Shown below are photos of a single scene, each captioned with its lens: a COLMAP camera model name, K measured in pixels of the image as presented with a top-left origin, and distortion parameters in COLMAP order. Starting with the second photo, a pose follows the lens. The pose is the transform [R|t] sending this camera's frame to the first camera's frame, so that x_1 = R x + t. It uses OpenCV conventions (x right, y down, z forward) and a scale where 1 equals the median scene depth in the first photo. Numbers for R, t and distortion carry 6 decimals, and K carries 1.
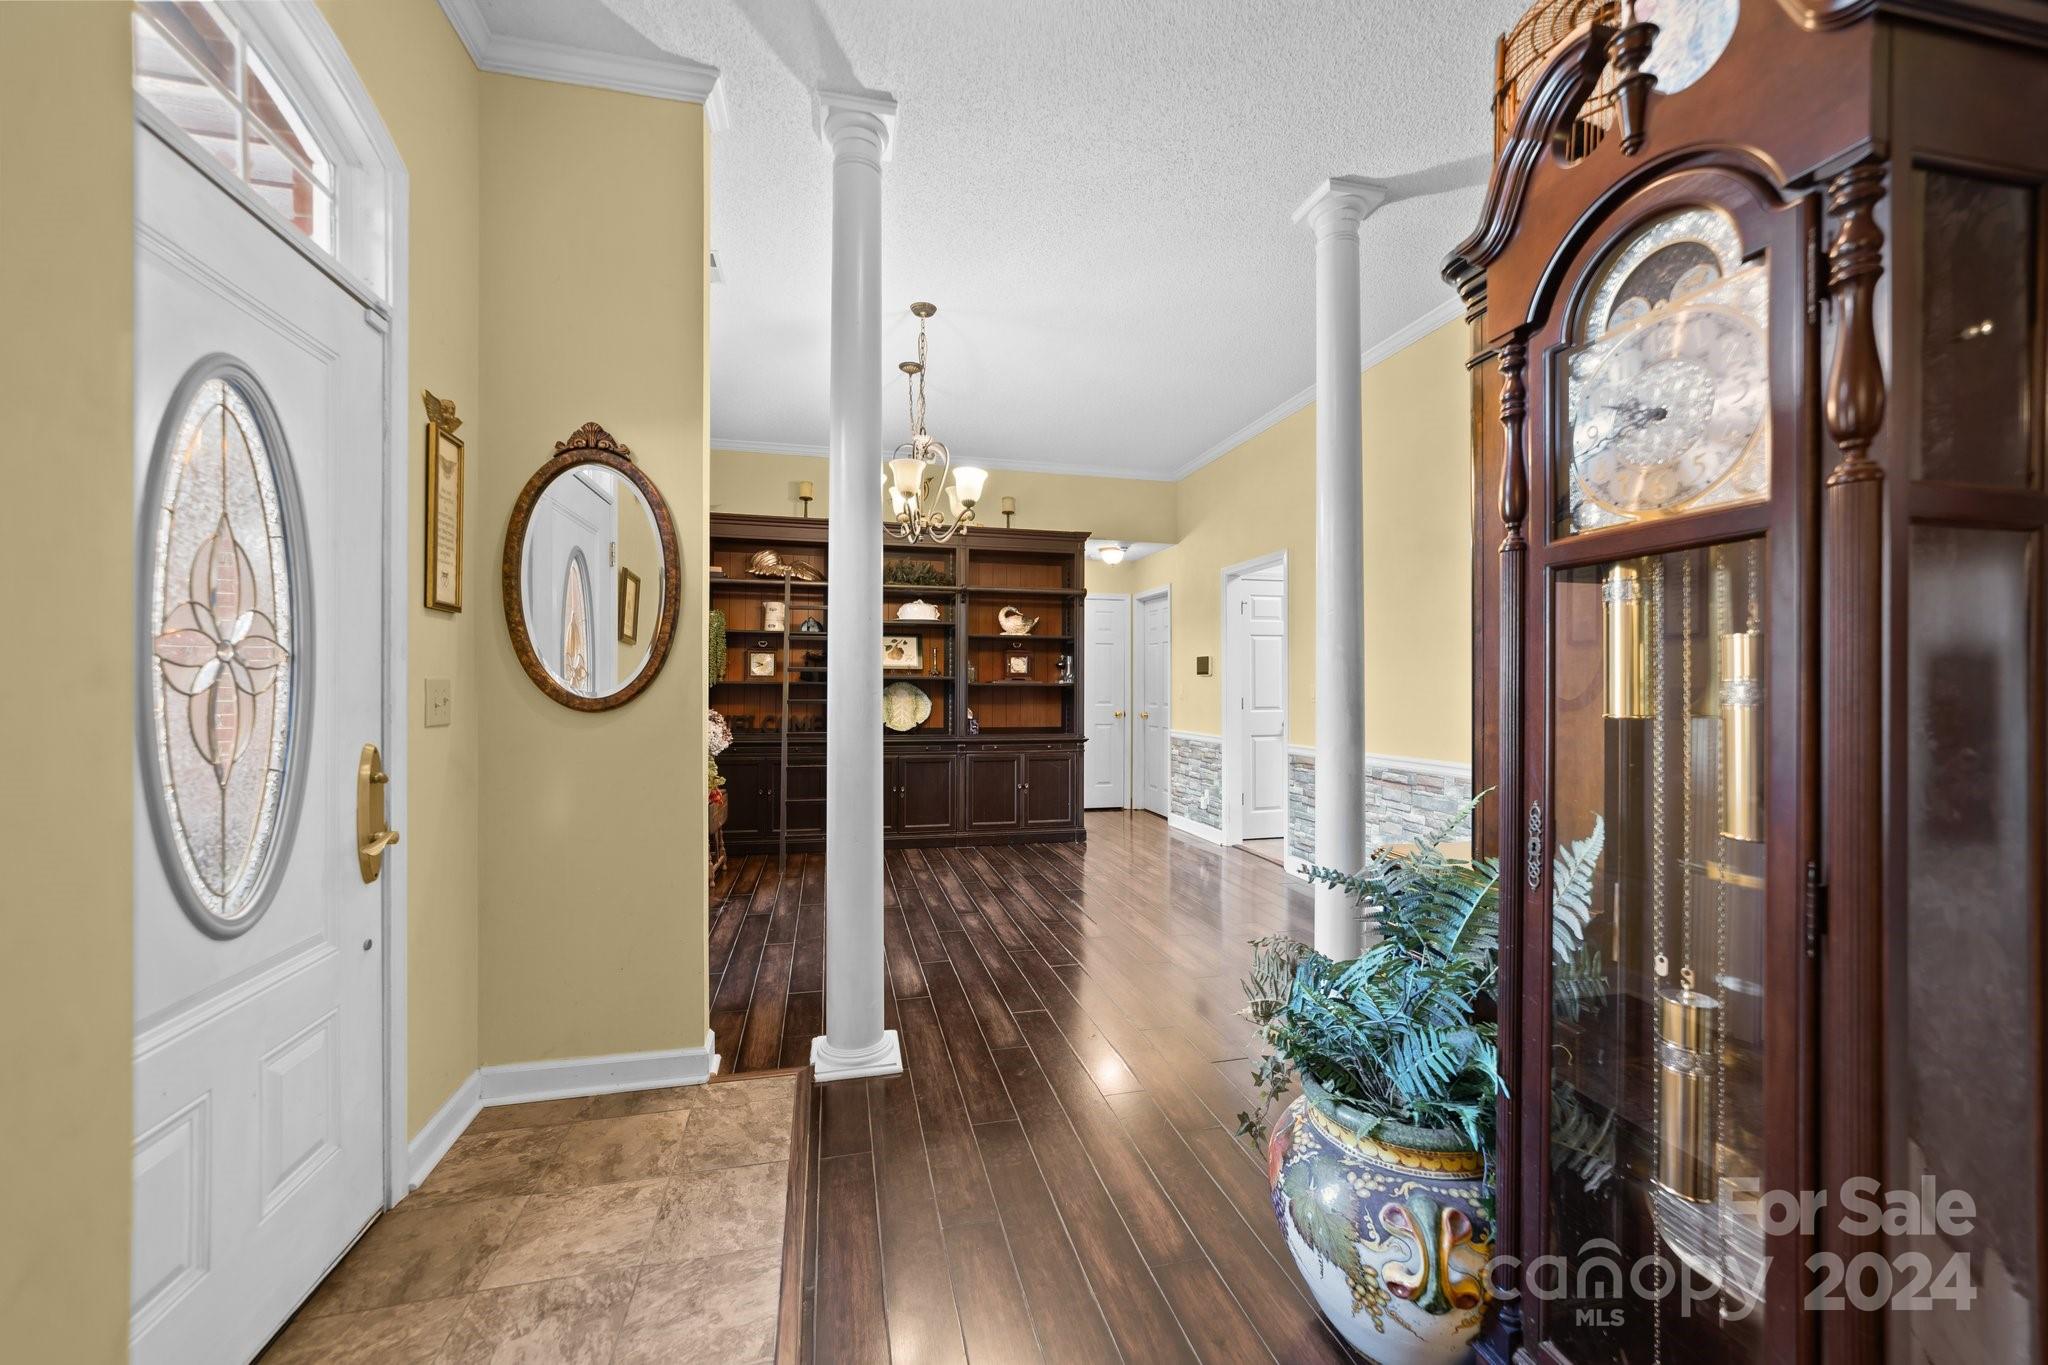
lens RADIAL K [[787.3, 0, 1021.0], [0, 787.3, 687.0], [0, 0, 1]] dist [-0.020668, 0.009133]
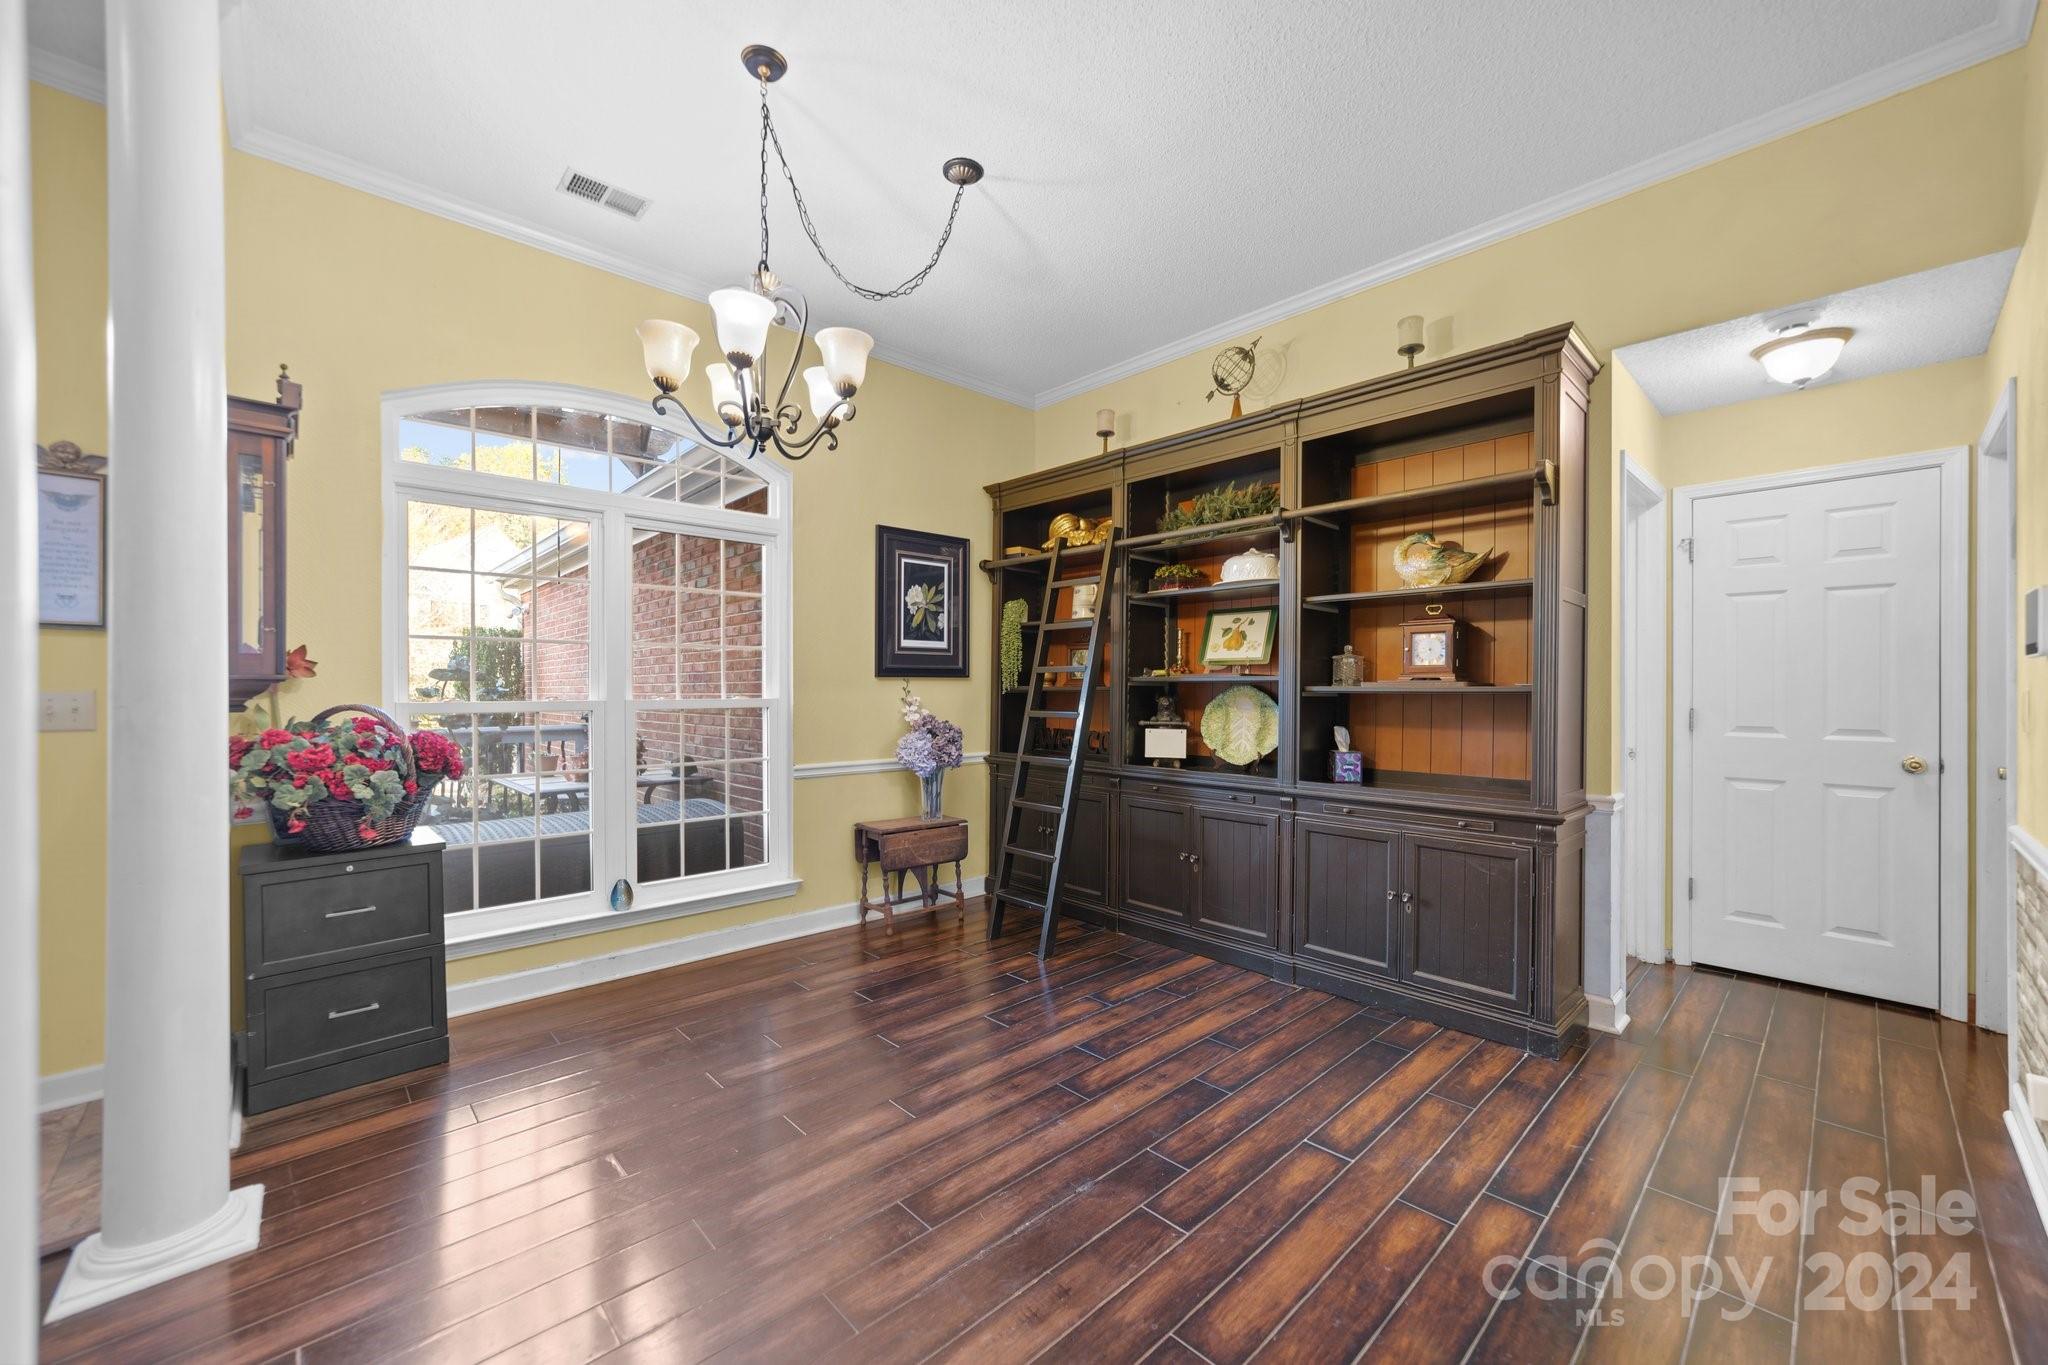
lens RADIAL K [[787.3, 0, 1021.0], [0, 787.3, 687.0], [0, 0, 1]] dist [-0.020668, 0.009133]
pose [[0.518745, -0.004209, -0.854919, 0.290512], [-0.014250, 0.999806, -0.013569, 0.005783], [0.854810, 0.019222, 0.518585, 0.530625]]
